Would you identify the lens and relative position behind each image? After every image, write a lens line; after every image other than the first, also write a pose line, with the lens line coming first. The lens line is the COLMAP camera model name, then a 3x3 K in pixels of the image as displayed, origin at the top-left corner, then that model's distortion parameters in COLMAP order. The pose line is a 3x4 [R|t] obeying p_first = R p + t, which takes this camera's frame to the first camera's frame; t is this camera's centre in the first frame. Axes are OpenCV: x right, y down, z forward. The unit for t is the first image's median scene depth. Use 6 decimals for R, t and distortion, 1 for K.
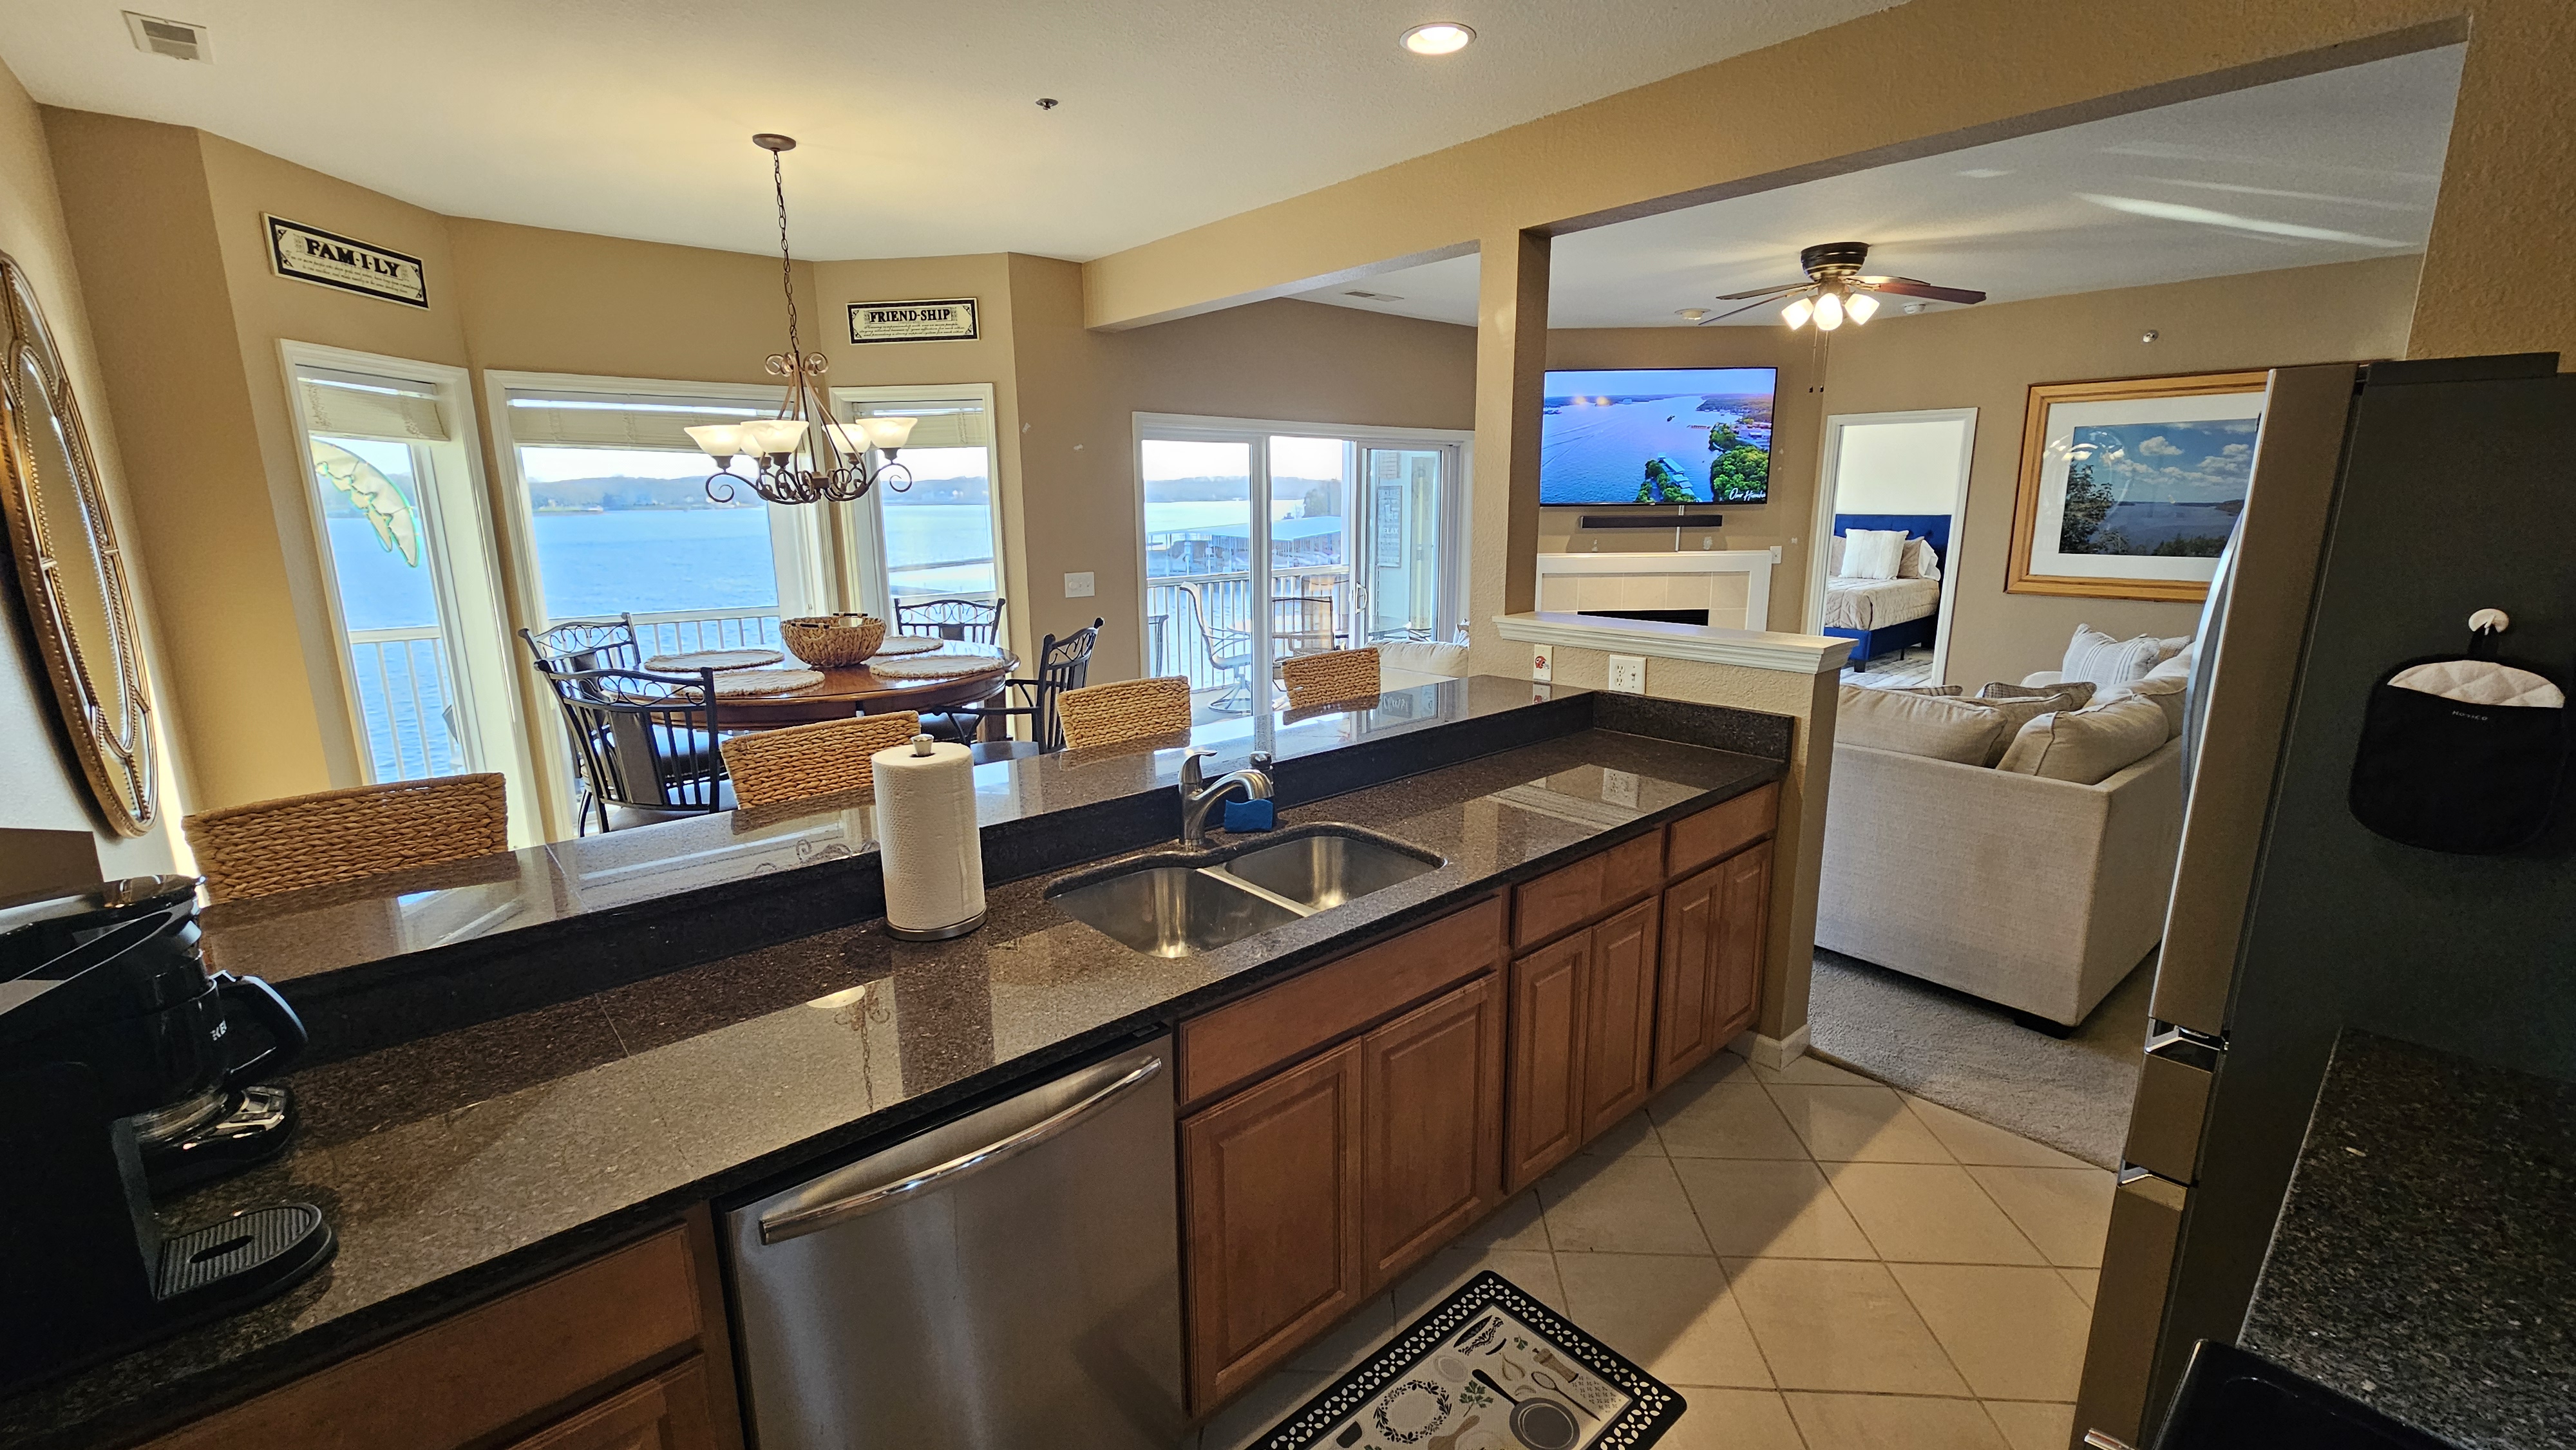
lens RADIAL K [[1055.5, 0, 1279.3], [0, 1055.5, 727.9], [0, 0, 1]] dist [-0.002016, -0.000554]
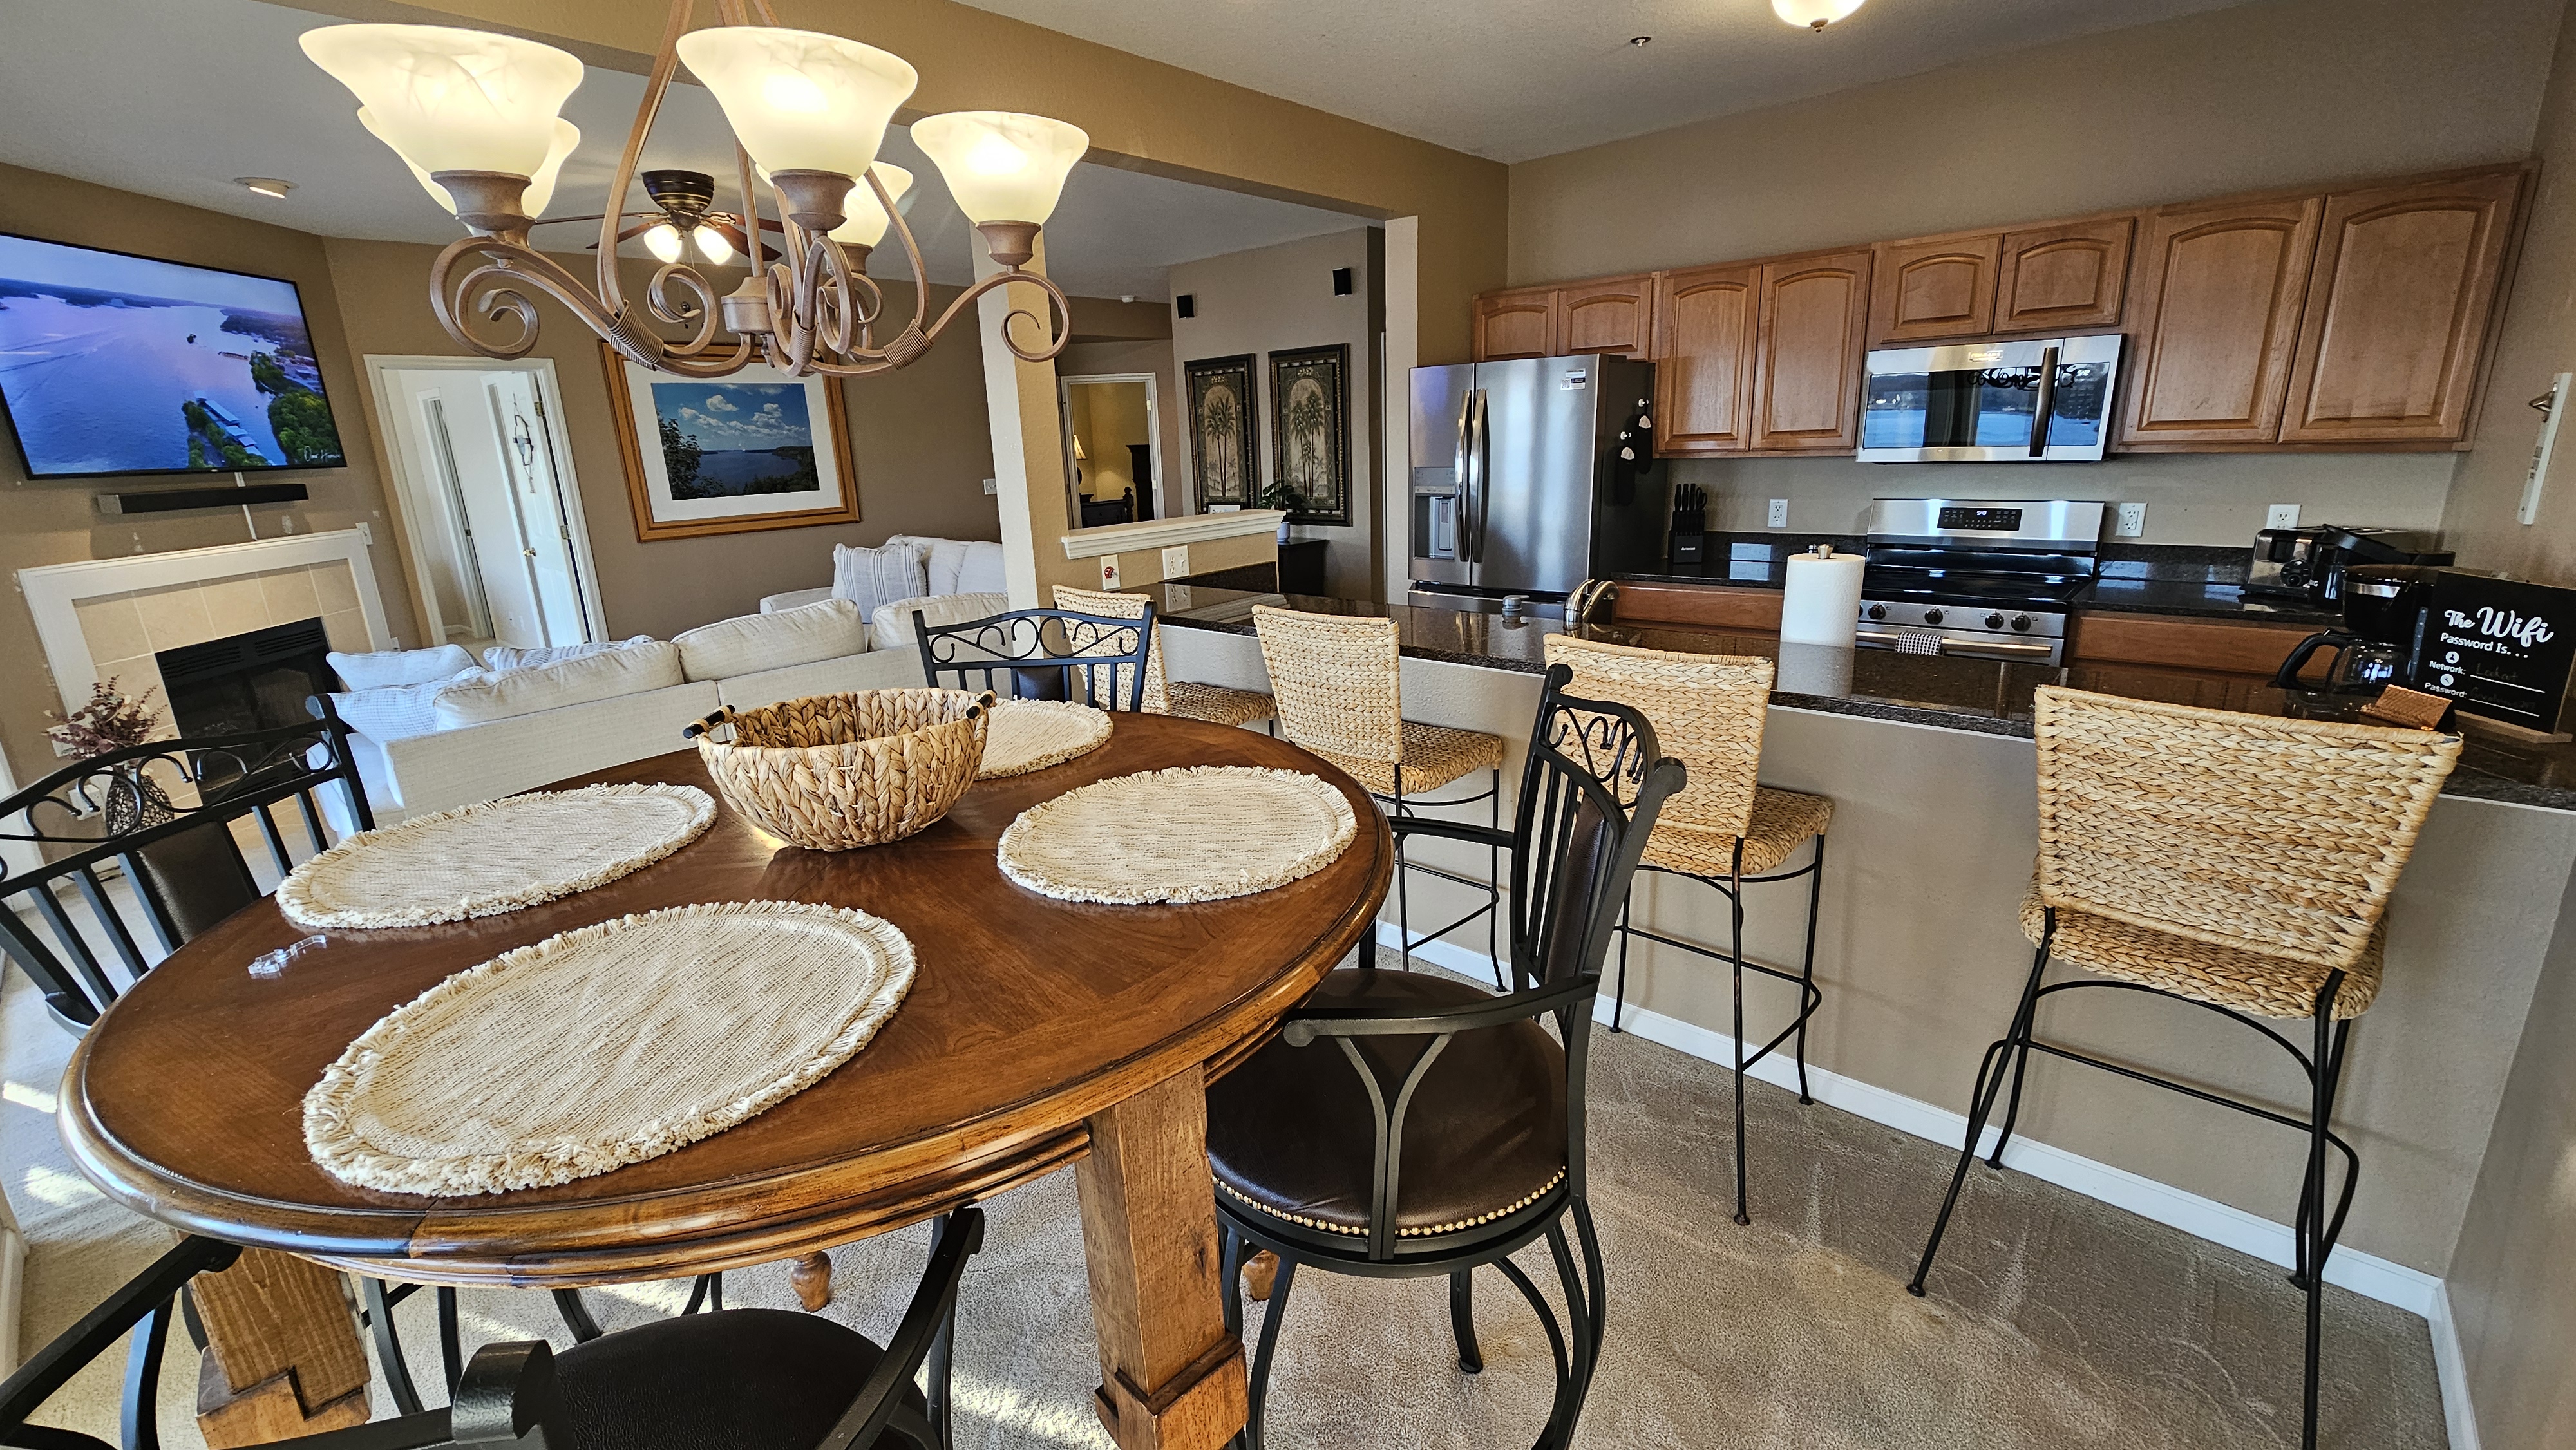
lens RADIAL K [[1055.5, 0, 1277.3], [0, 1055.5, 722.6], [0, 0, 1]] dist [-0.002016, -0.000554]
pose [[-0.118694, -0.250438, 0.960829, -0.714393], [0.251320, 0.928583, 0.273079, -0.147470], [-0.960599, 0.273888, -0.047277, 0.816480]]
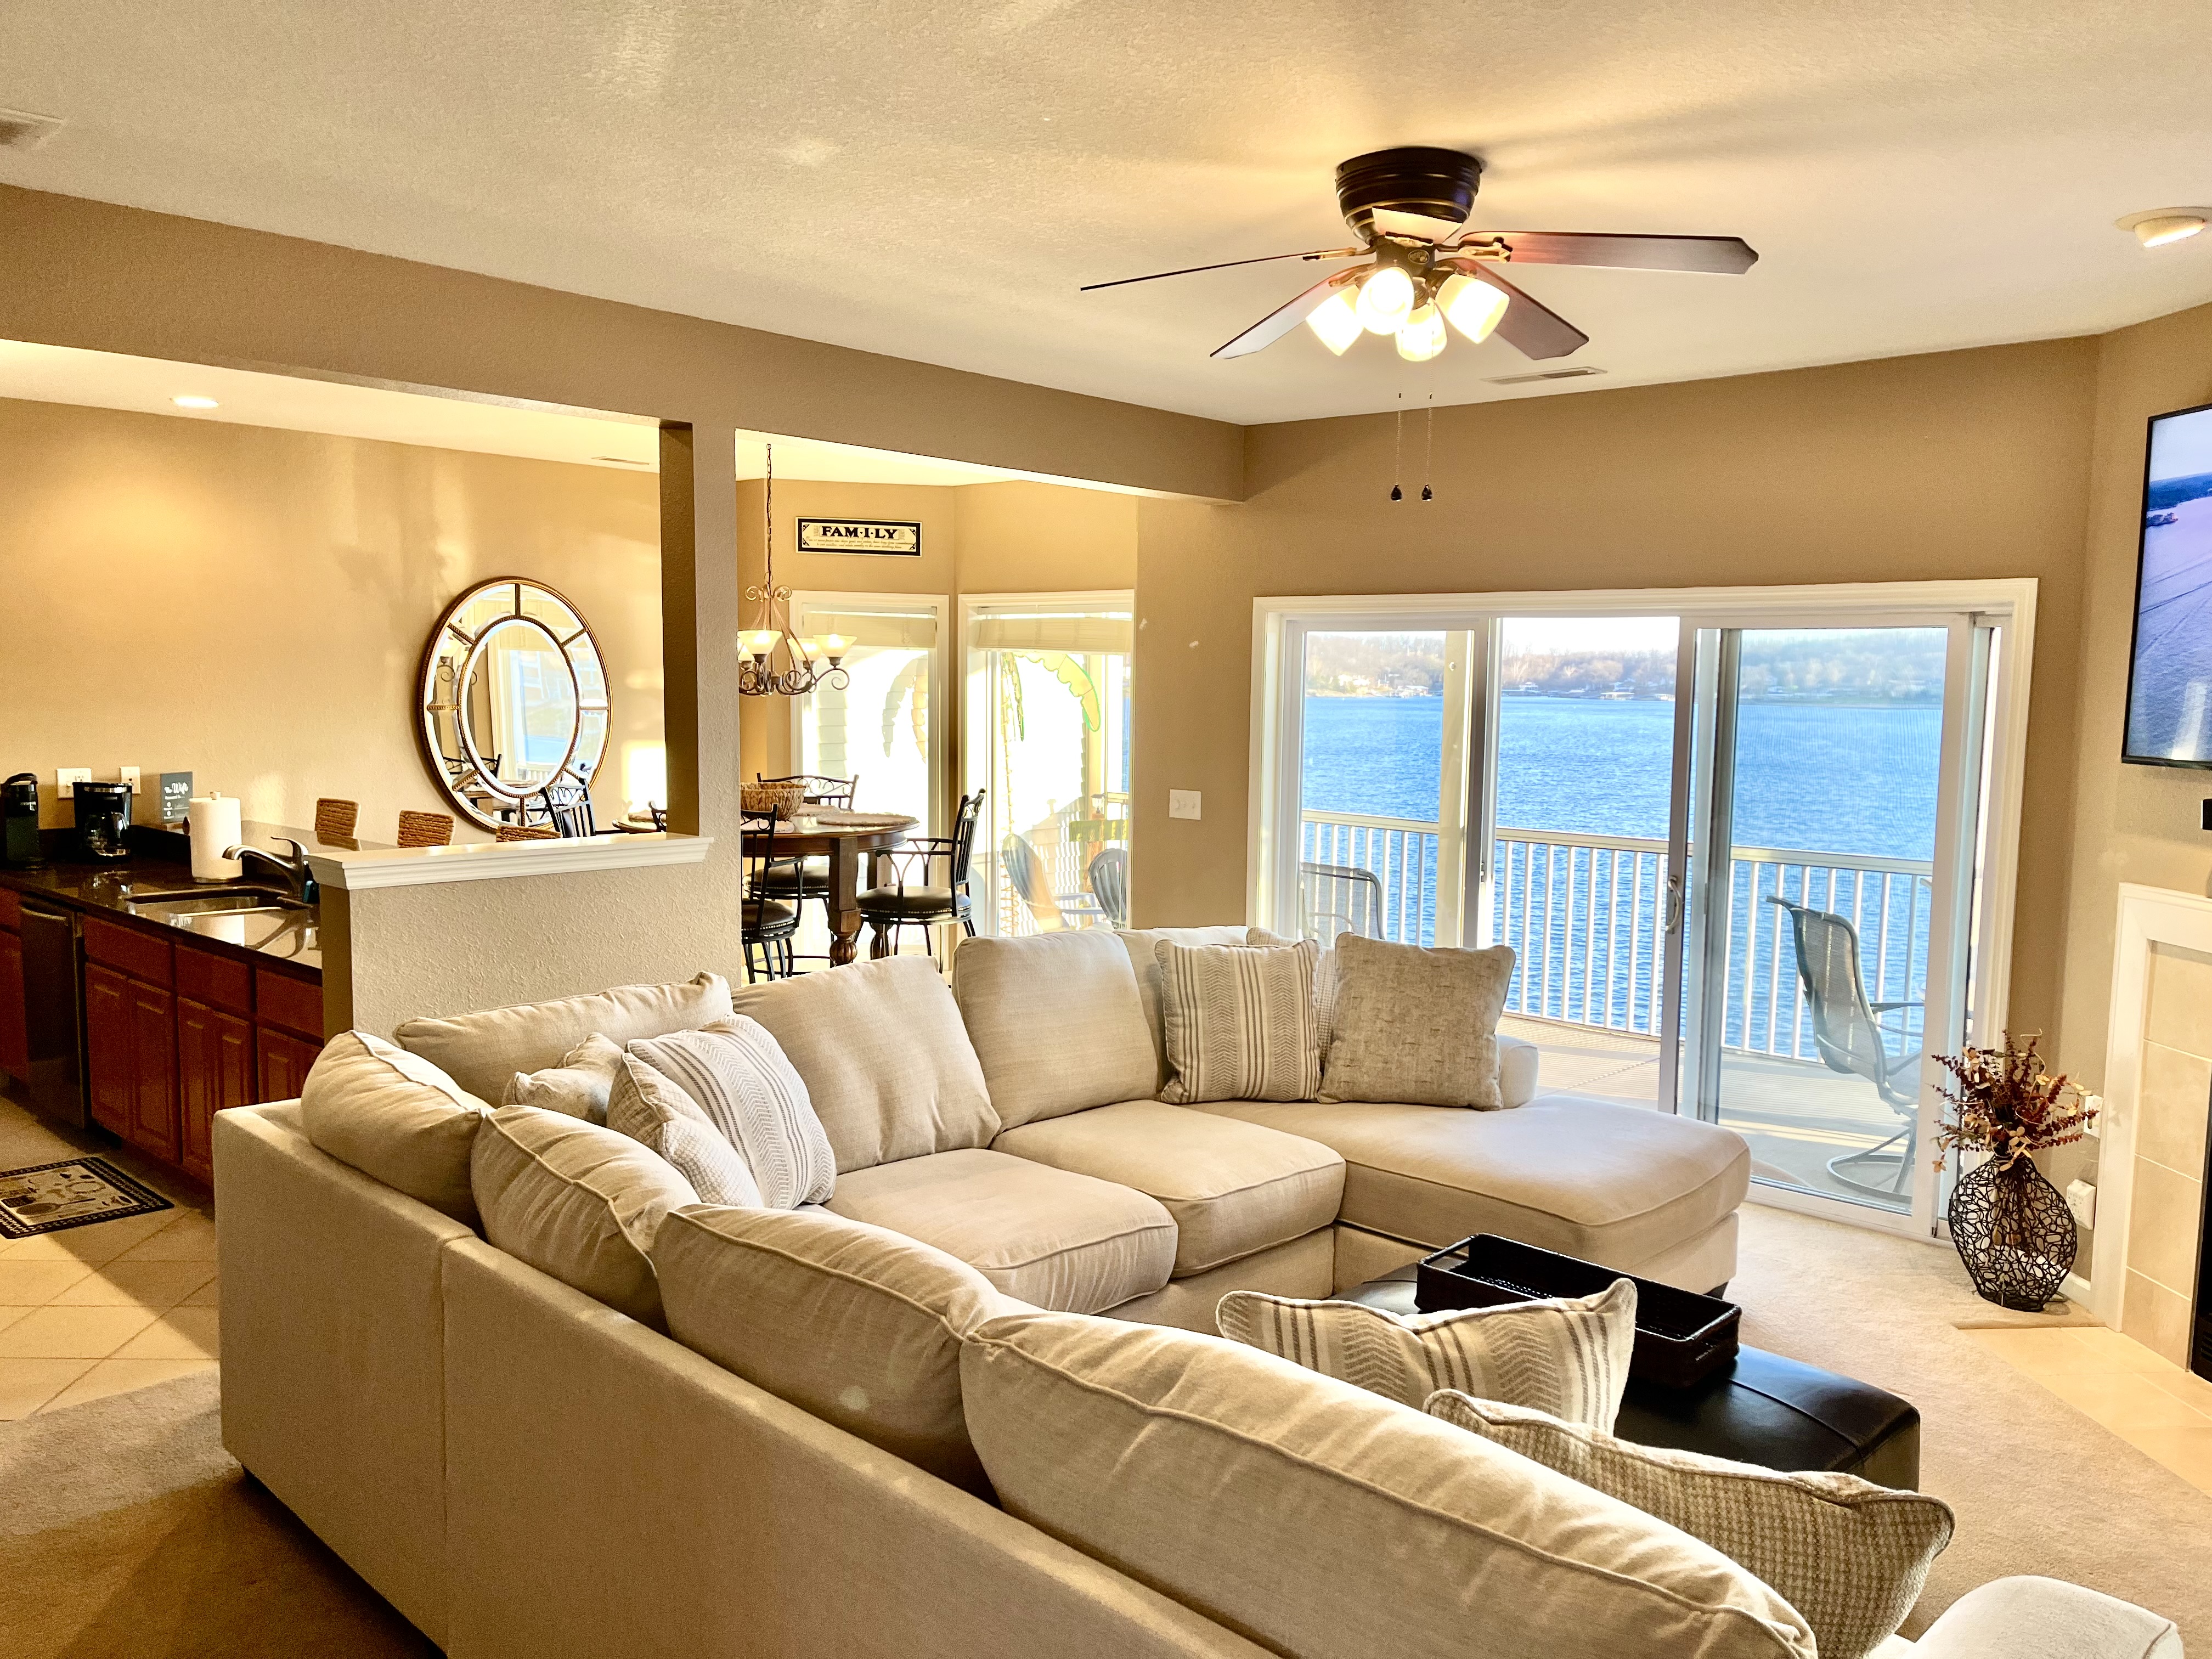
lens RADIAL K [[1667.1, 0, 1106.1], [0, 1667.1, 841.6], [0, 0, 1]] dist [0.066872, -0.085054]
pose [[0.111566, 0.106823, -0.987999, 1.504560], [-0.232001, 0.969532, 0.078629, -0.267778], [0.966296, 0.220444, 0.132950, 1.053484]]
